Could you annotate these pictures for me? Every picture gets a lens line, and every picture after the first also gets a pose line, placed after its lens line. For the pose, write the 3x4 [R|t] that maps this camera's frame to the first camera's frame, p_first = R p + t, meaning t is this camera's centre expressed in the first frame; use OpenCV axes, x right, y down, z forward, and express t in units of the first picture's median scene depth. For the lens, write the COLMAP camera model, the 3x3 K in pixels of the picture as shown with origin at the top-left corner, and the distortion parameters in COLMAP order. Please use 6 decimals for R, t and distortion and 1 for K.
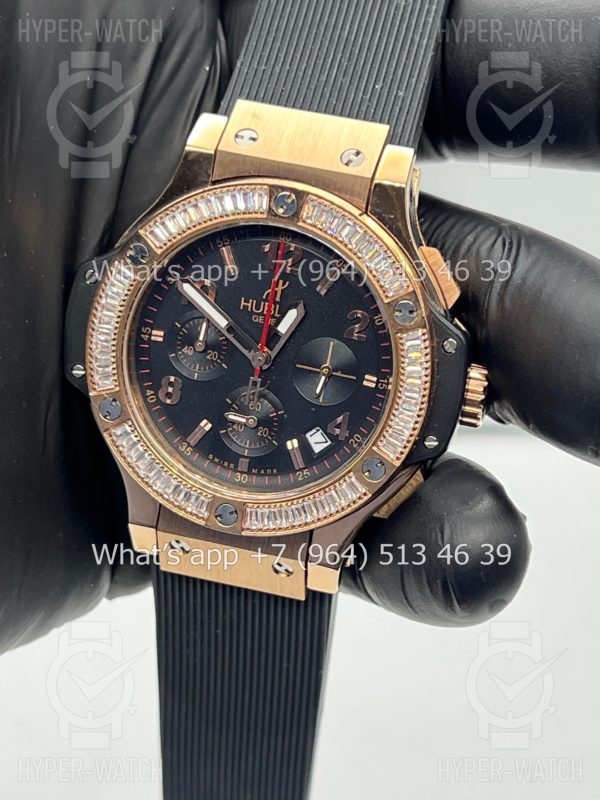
lens RADIAL K [[1889.0, 0, 301.2], [0, 1889.0, 404.3], [0, 0, 1]] dist [0.274099, 0.000000]
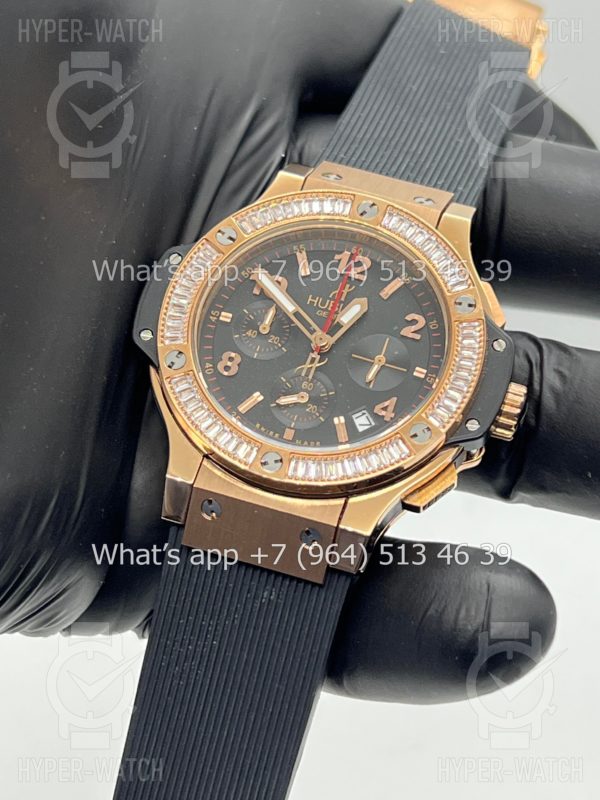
lens RADIAL K [[1889.0, 0, 297.9], [0, 1889.0, 397.2], [0, 0, 1]] dist [0.274099, 0.000000]
pose [[0.977723, 0.192715, 0.083172, -0.118067], [-0.123845, 0.849587, -0.512703, 0.557758], [-0.169468, 0.490982, 0.854528, 0.092619]]
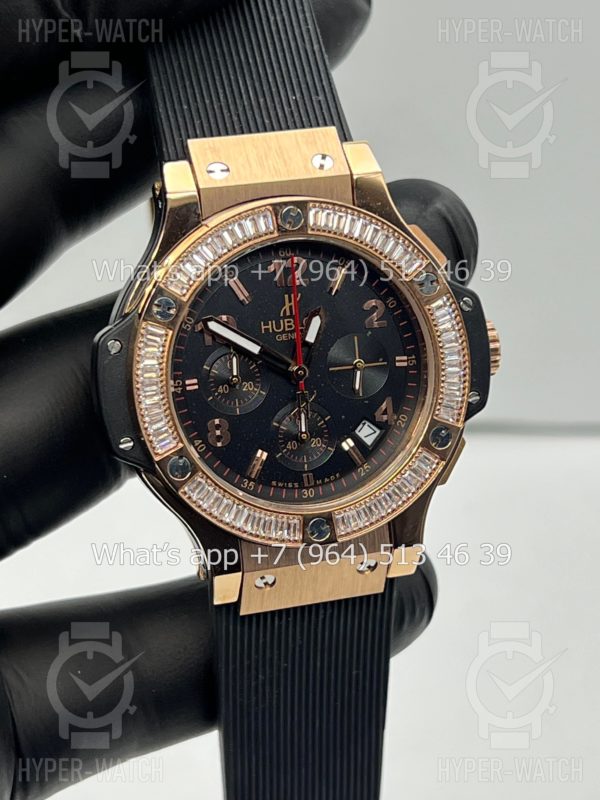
lens RADIAL K [[1889.0, 0, 302.3], [0, 1889.0, 400.4], [0, 0, 1]] dist [0.274099, 0.000000]
pose [[0.857185, -0.296881, 0.420828, -0.451708], [0.322428, 0.946530, 0.010993, -0.020678], [-0.401590, 0.126264, 0.907074, 0.076832]]
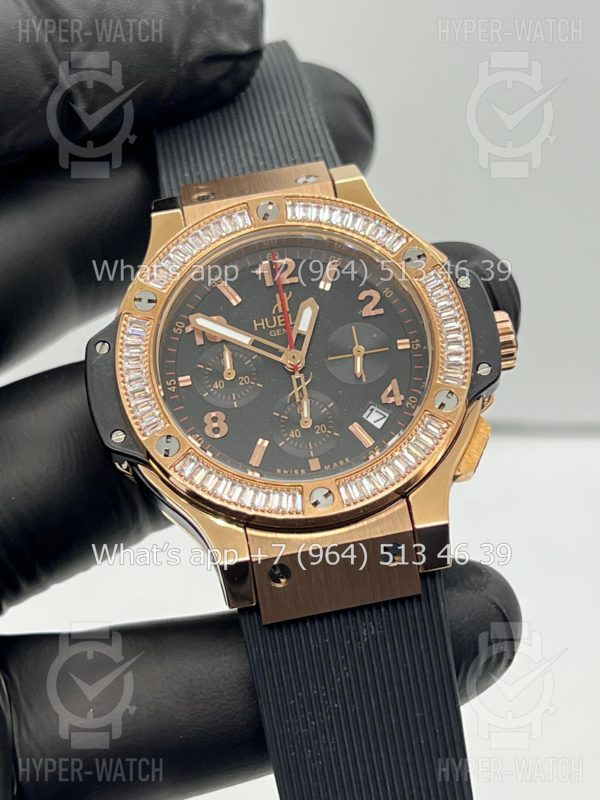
lens RADIAL K [[1889.0, 0, 302.4], [0, 1889.0, 403.0], [0, 0, 1]] dist [0.274099, 0.000000]
pose [[0.916988, -0.245376, 0.314520, -0.336015], [0.375468, 0.797216, -0.472727, 0.466449], [-0.134744, 0.551578, 0.823168, 0.189138]]
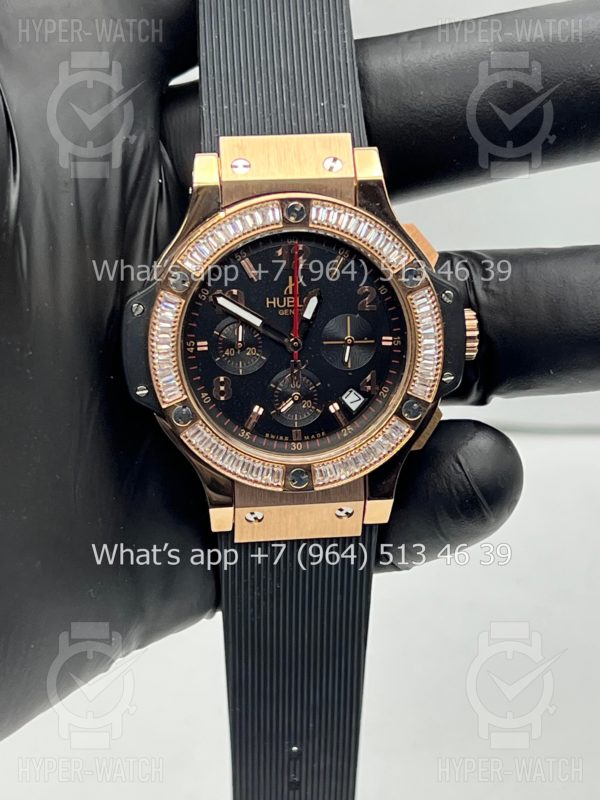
lens RADIAL K [[1889.0, 0, 299.5], [0, 1889.0, 399.1], [0, 0, 1]] dist [0.274099, 0.000000]
pose [[0.934951, -0.232878, 0.267645, -0.345736], [0.236569, 0.971432, 0.018848, -0.012061], [-0.264388, 0.045694, 0.963333, -0.149622]]
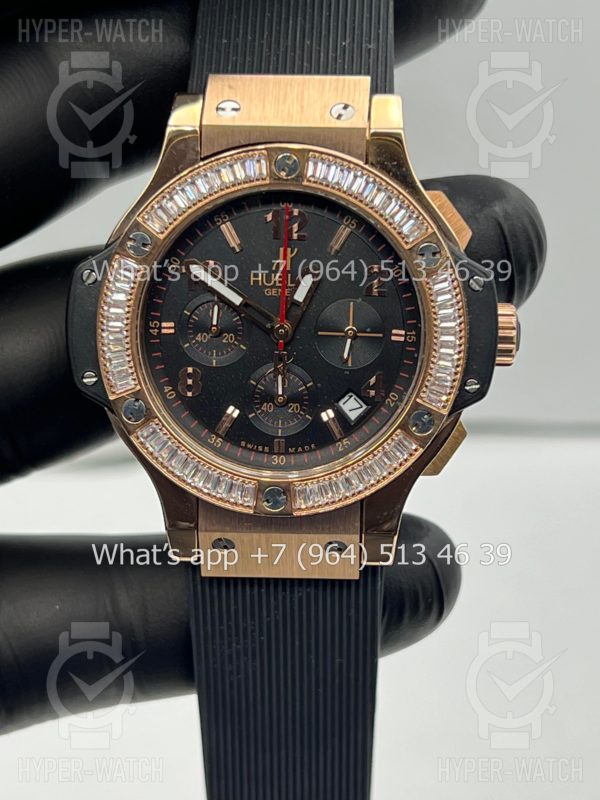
lens RADIAL K [[1889.0, 0, 297.1], [0, 1889.0, 398.8], [0, 0, 1]] dist [0.274099, 0.000000]
pose [[0.976206, -0.162192, 0.143928, -0.157117], [0.171893, 0.983427, -0.057656, 0.065946], [-0.132191, 0.081025, 0.987907, 0.052484]]
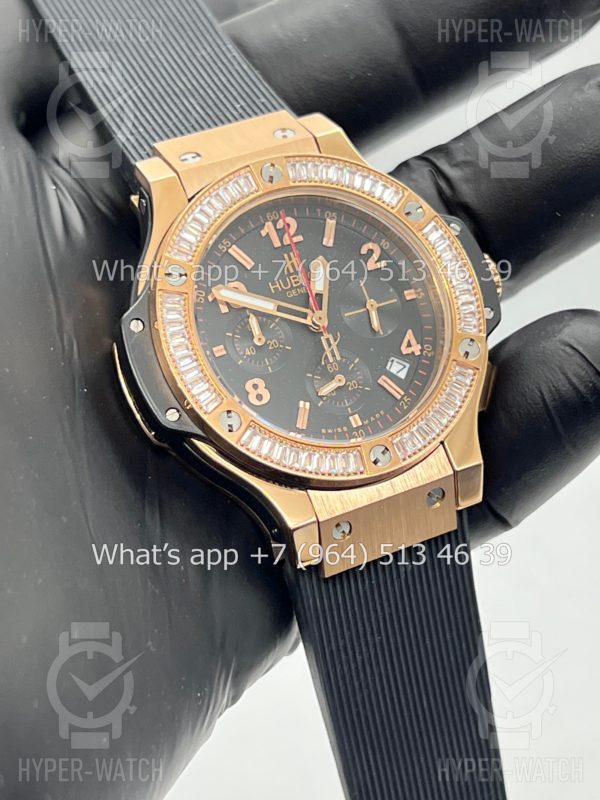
lens RADIAL K [[1889.0, 0, 307.4], [0, 1889.0, 397.5], [0, 0, 1]] dist [0.274099, 0.000000]
pose [[0.733123, -0.374528, 0.567679, -0.625842], [0.566324, 0.798372, -0.204644, 0.216981], [-0.376574, 0.471519, 0.797409, 0.197907]]
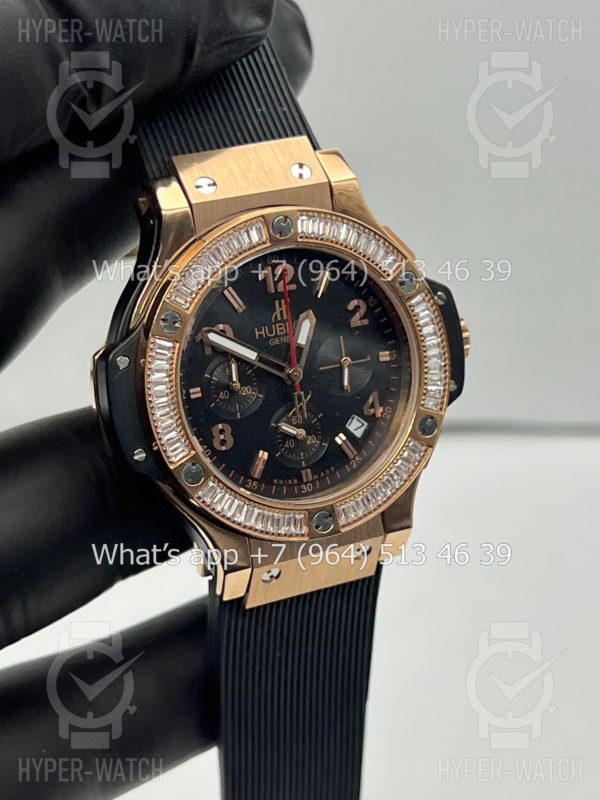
lens RADIAL K [[1889.0, 0, 294.9], [0, 1889.0, 399.3], [0, 0, 1]] dist [0.274099, 0.000000]
pose [[0.765592, -0.364024, 0.530430, -0.589602], [0.377421, 0.921860, 0.087906, -0.104308], [-0.520982, 0.132895, 0.843159, 0.102431]]
